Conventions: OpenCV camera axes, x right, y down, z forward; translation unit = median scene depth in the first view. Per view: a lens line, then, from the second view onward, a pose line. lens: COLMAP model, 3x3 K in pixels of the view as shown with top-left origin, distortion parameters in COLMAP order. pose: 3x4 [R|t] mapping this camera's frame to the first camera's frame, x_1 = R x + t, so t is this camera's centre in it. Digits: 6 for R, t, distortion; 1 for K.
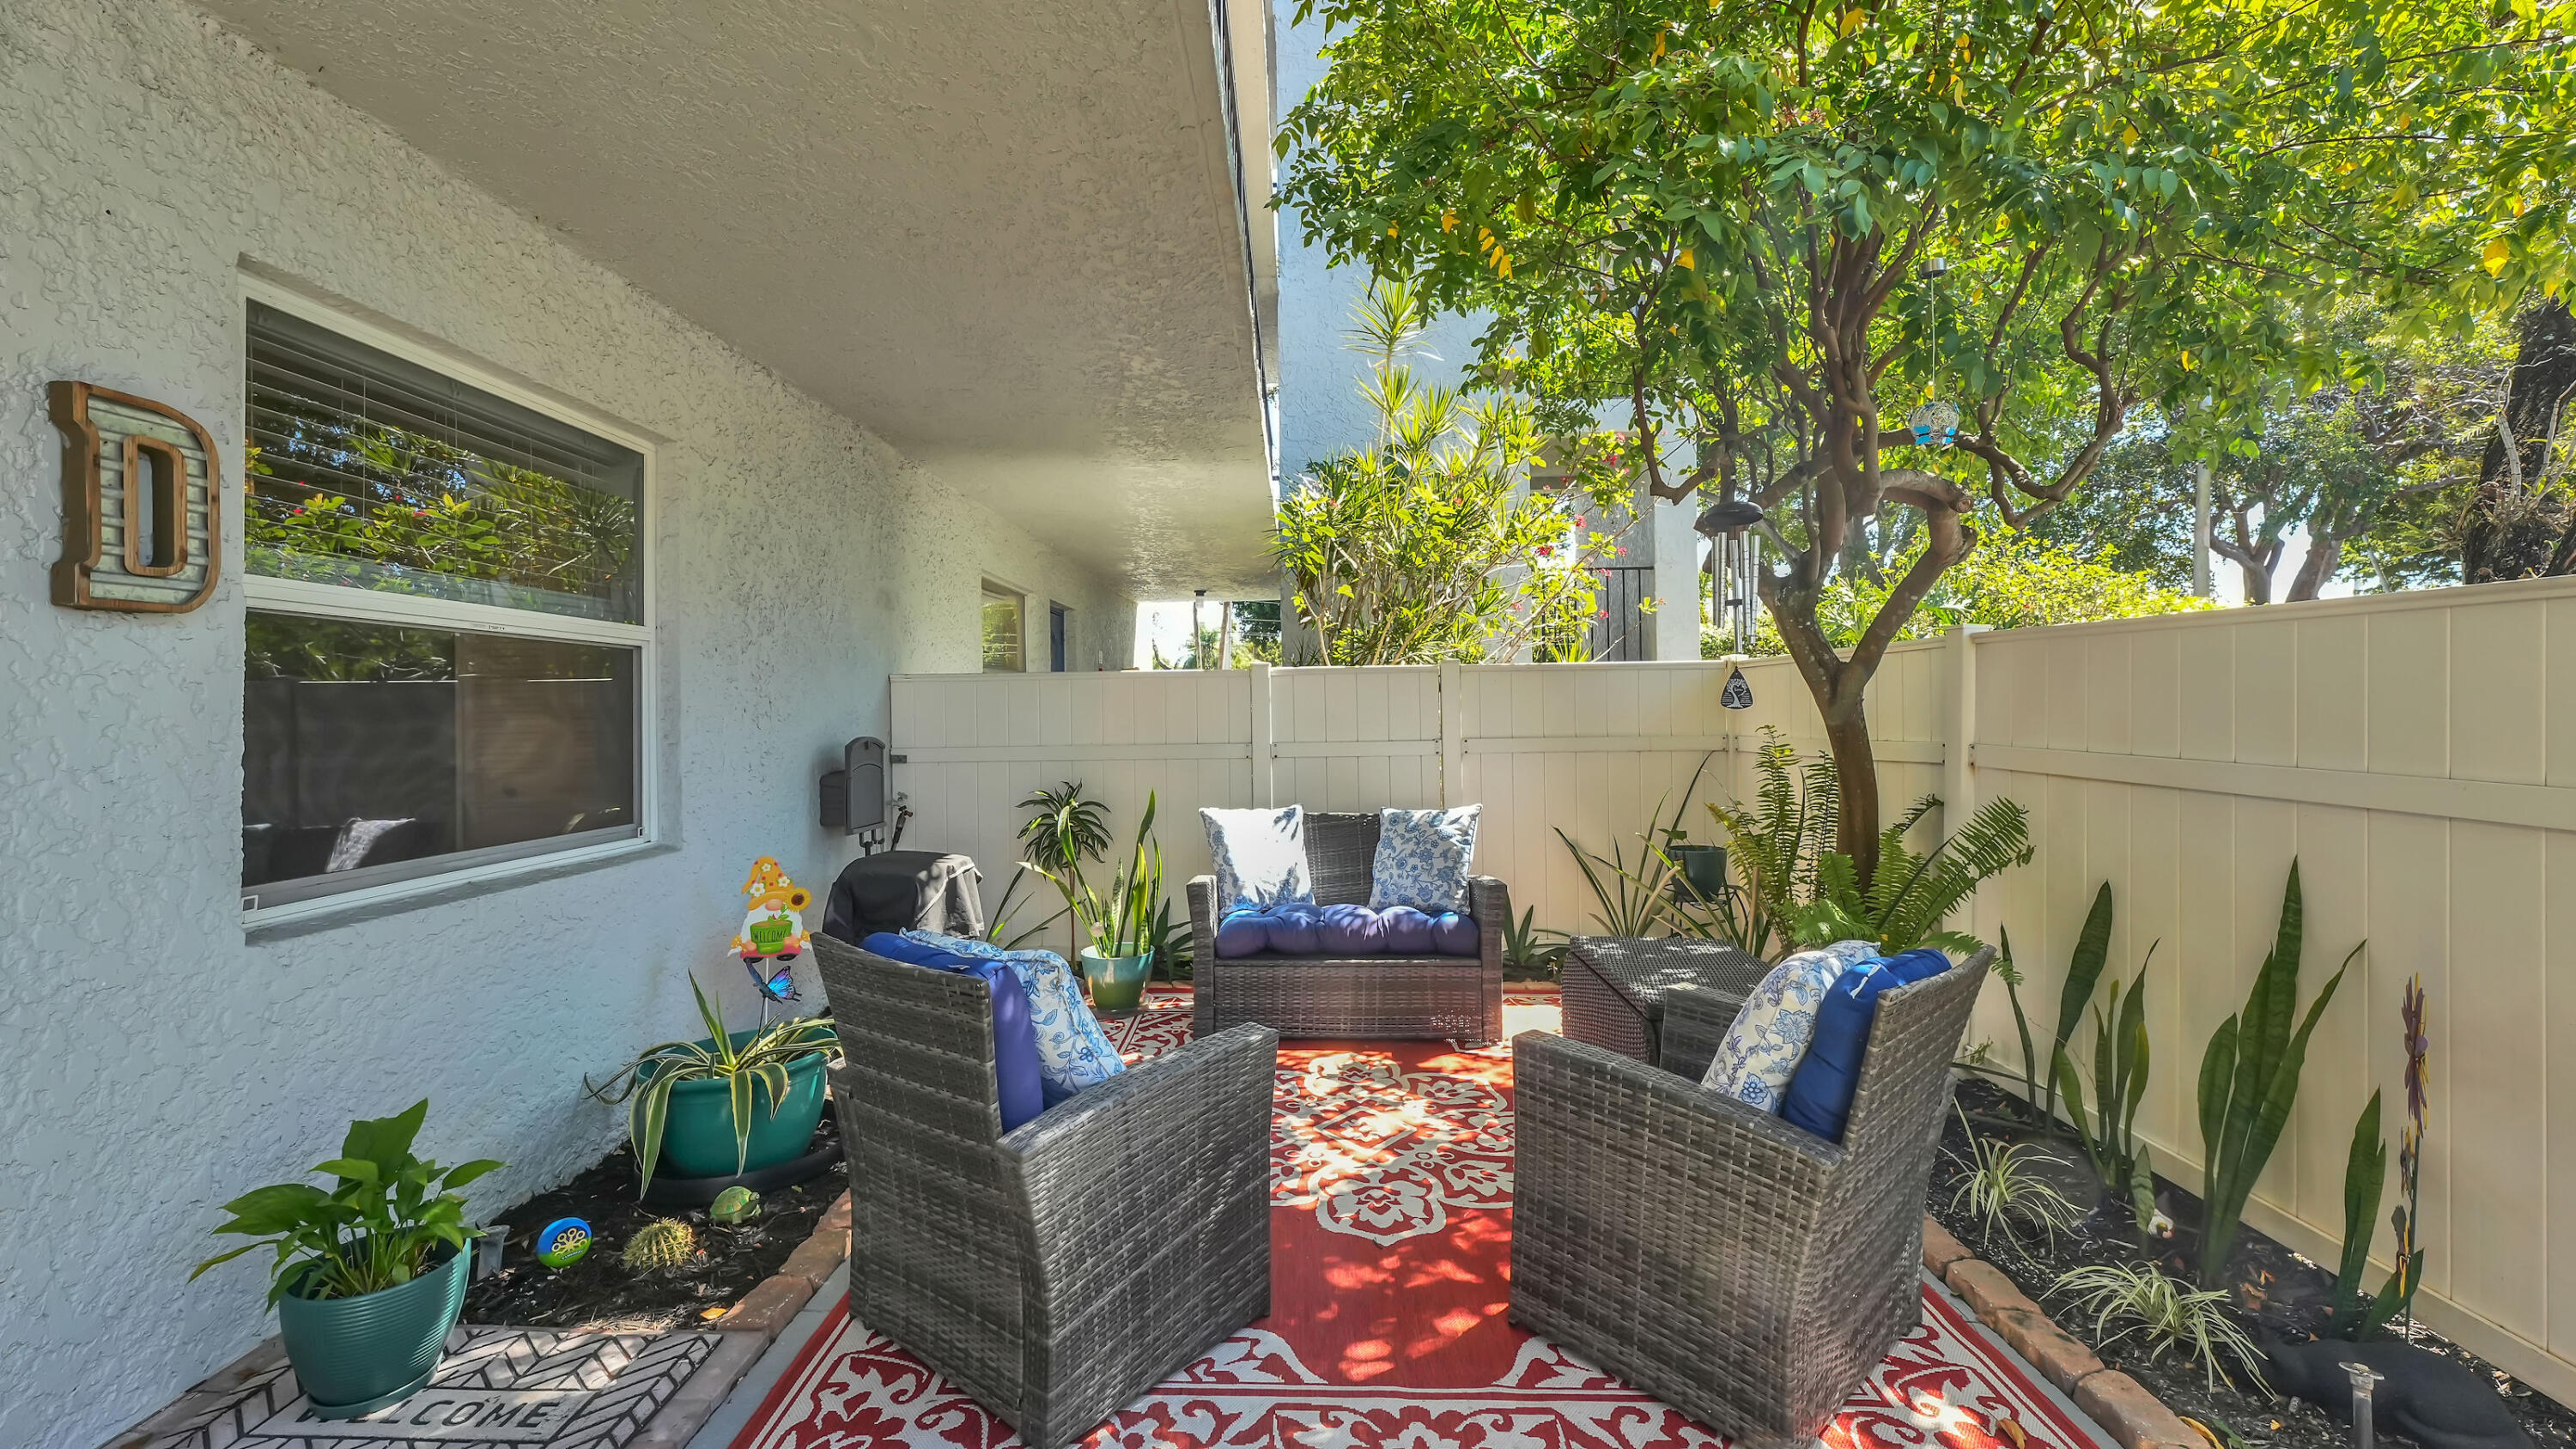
lens RADIAL K [[1052.9, 0, 1271.7], [0, 1052.9, 683.4], [0, 0, 1]] dist [-0.000675, -0.000193]
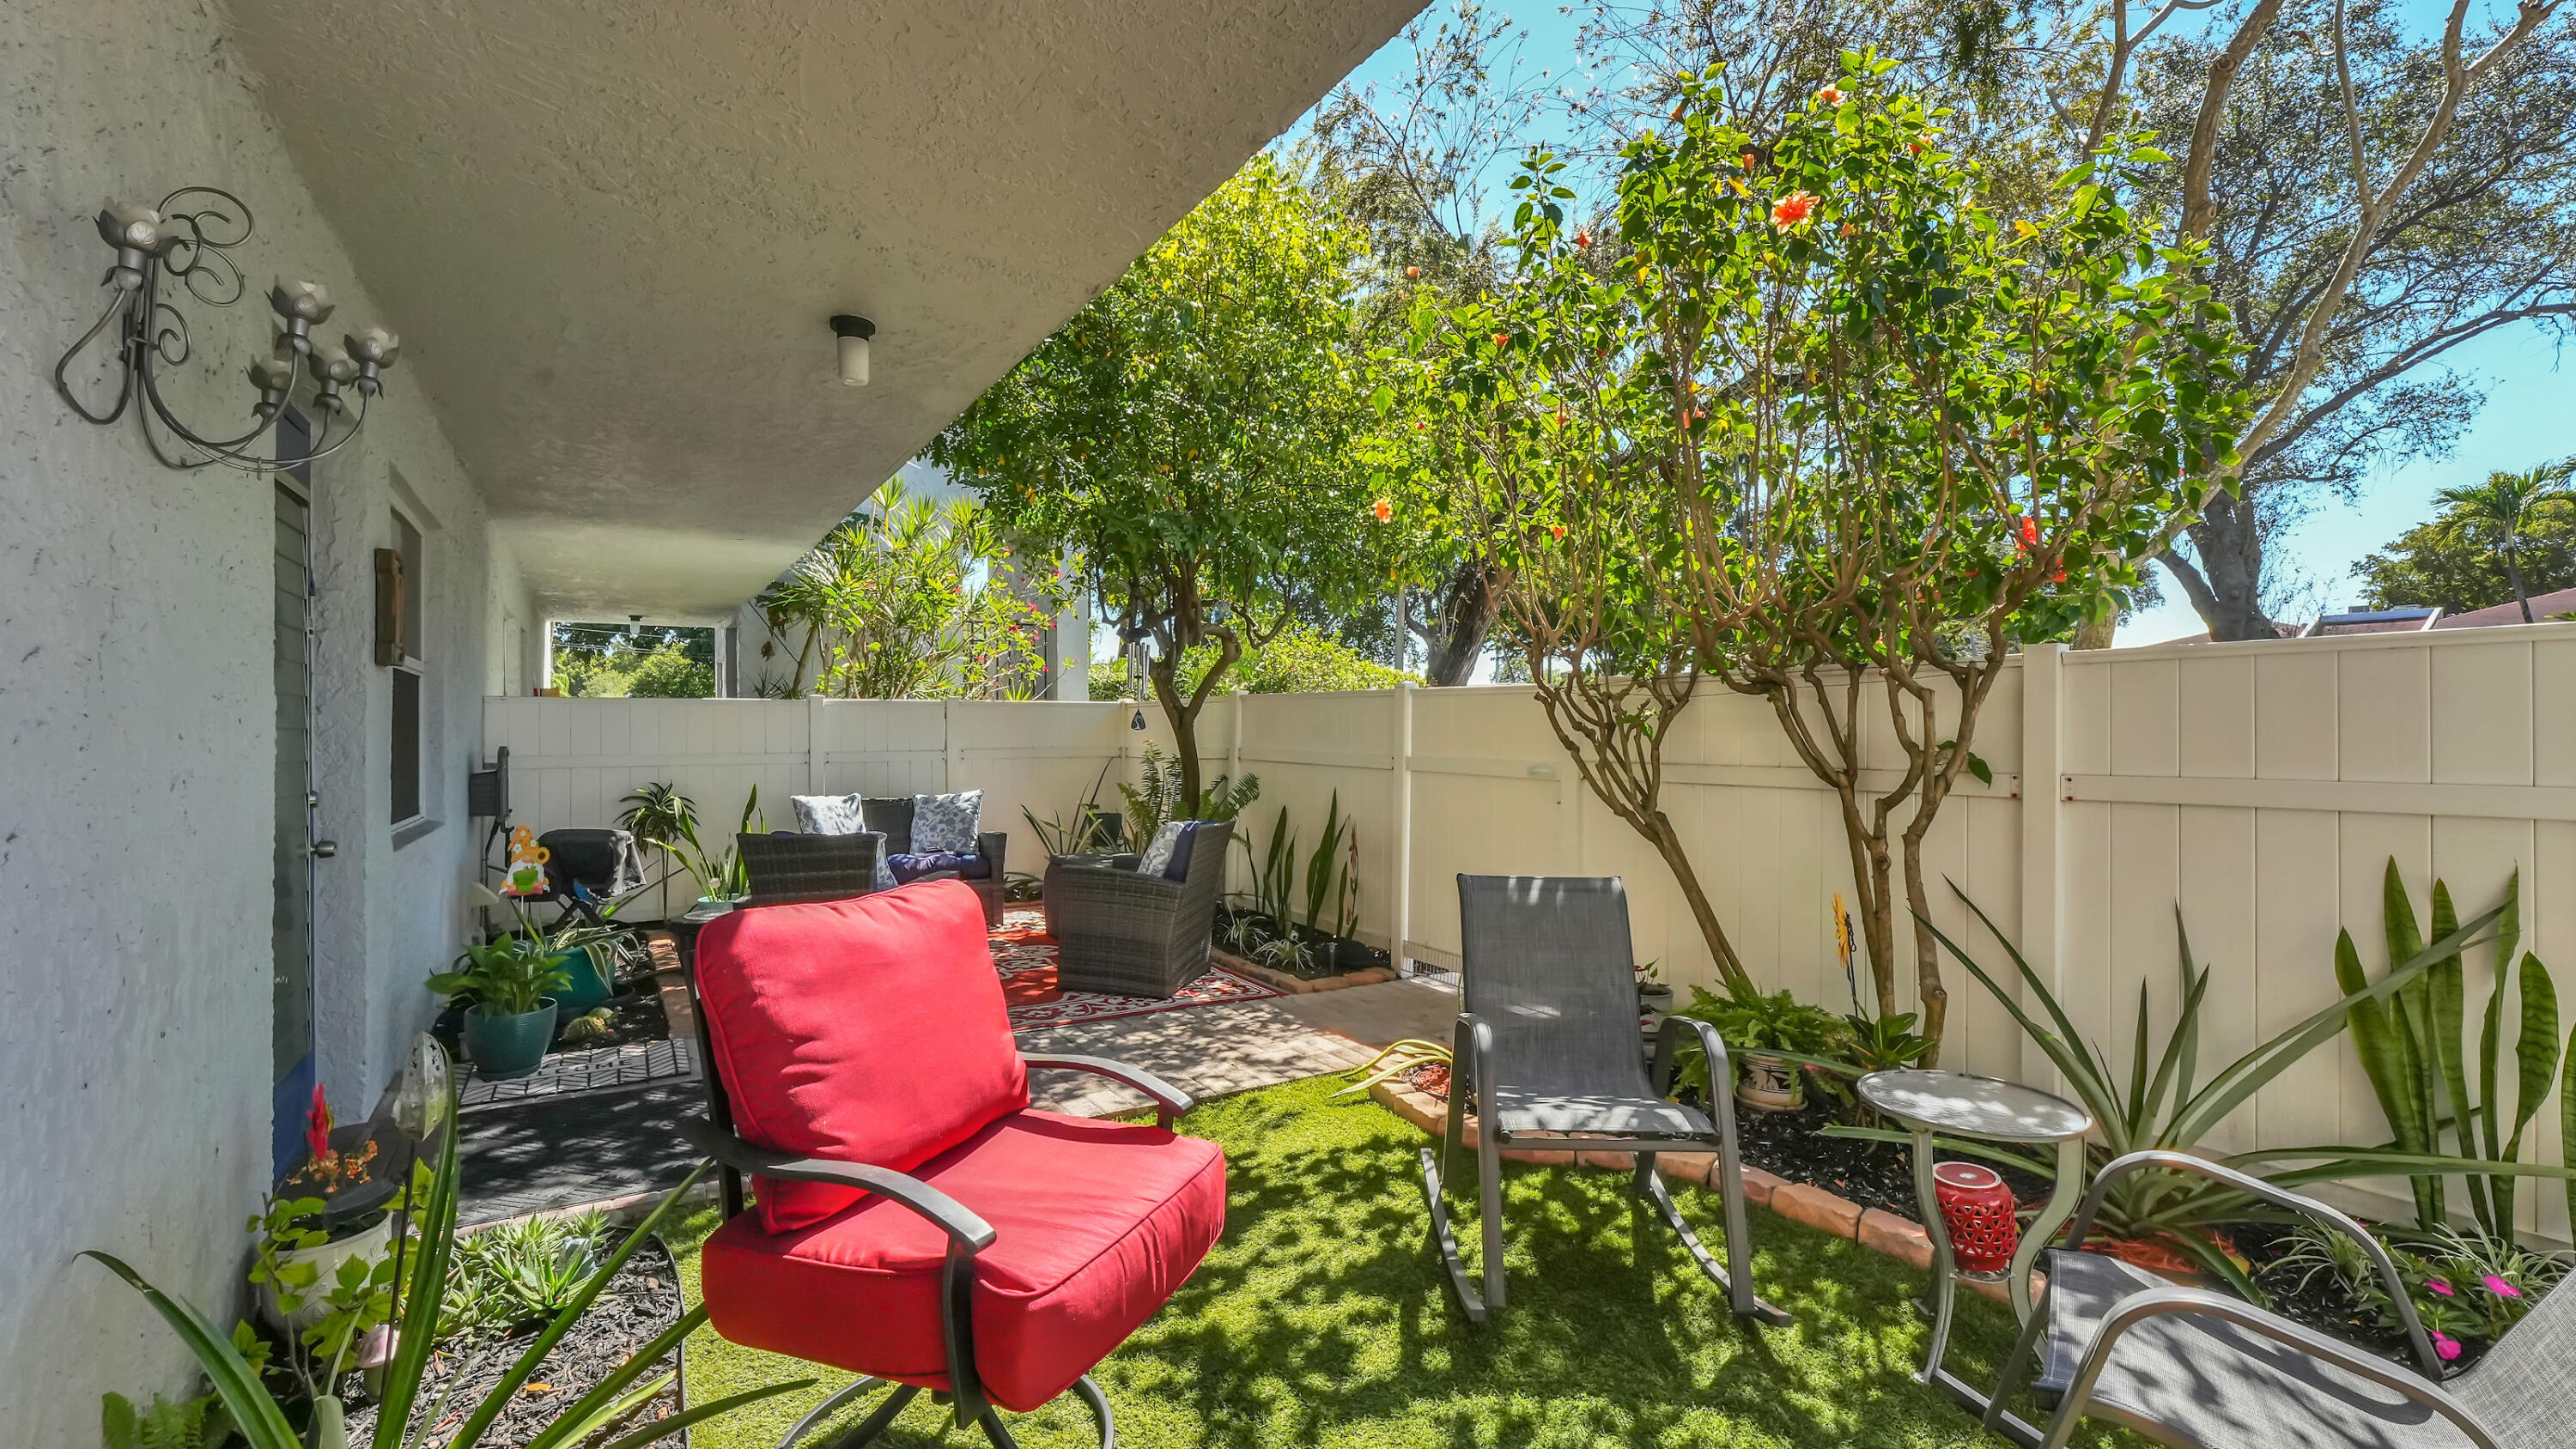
lens RADIAL K [[1052.9, 0, 1288.9], [0, 1052.9, 725.9], [0, 0, 1]] dist [-0.000675, -0.000193]
pose [[0.824687, 0.013793, 0.565421, -0.409601], [-0.022303, 0.999718, 0.008143, -0.005651], [-0.565150, -0.019326, 0.824762, -0.731010]]
